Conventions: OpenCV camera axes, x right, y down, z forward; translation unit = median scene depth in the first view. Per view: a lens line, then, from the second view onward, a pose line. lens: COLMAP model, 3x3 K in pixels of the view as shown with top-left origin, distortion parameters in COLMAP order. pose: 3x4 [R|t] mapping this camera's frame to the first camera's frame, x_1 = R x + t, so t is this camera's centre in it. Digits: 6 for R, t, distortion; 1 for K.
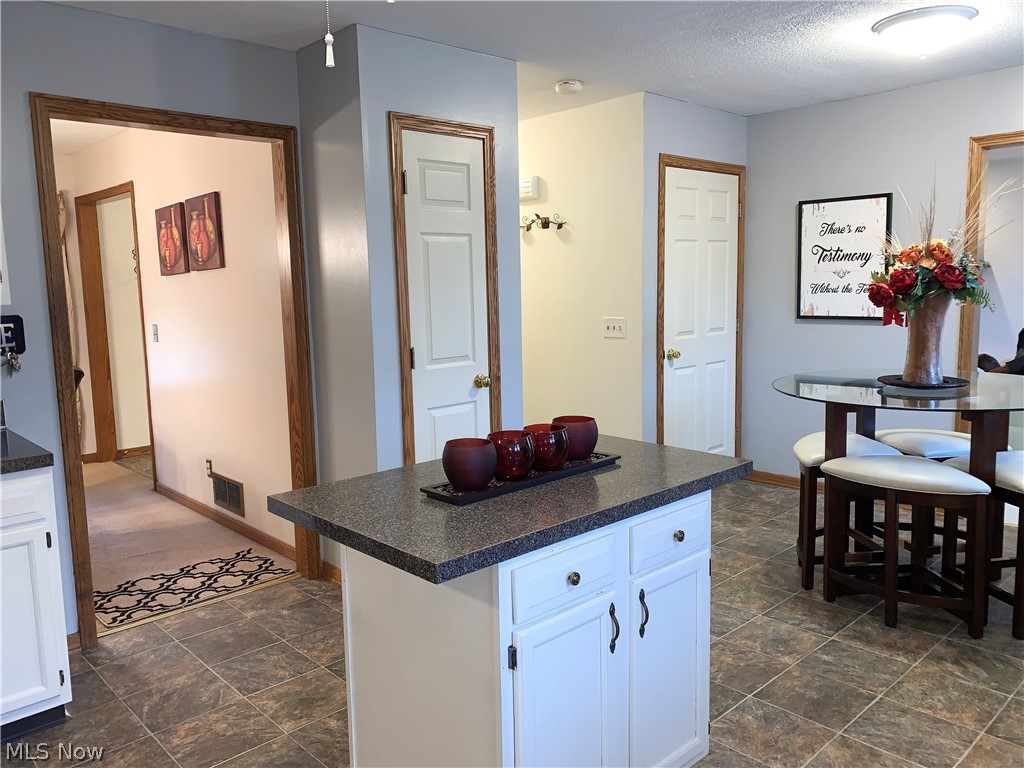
lens RADIAL K [[786.4, 0, 490.9], [0, 786.4, 388.4], [0, 0, 1]] dist [0.033594, -0.048158]
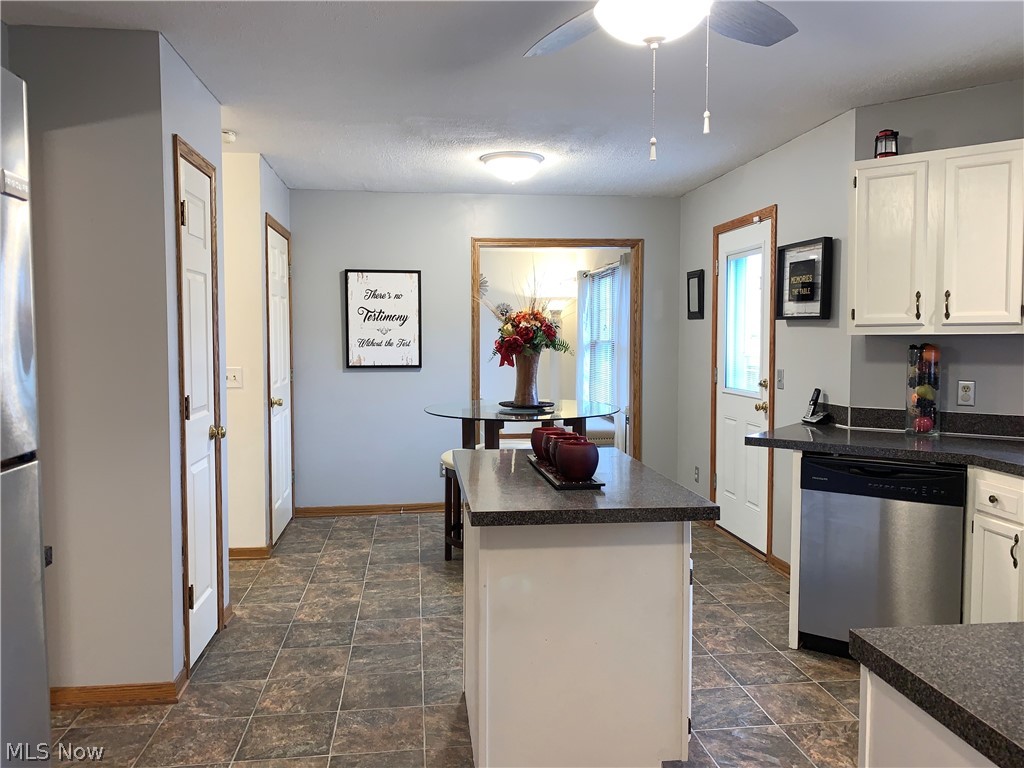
lens RADIAL K [[786.4, 0, 513.5], [0, 786.4, 379.4], [0, 0, 1]] dist [0.033594, -0.048158]
pose [[0.574099, -0.023812, 0.818439, -0.448185], [0.100551, 0.994061, -0.041610, 0.002105], [-0.812588, 0.106183, 0.573084, 0.136151]]
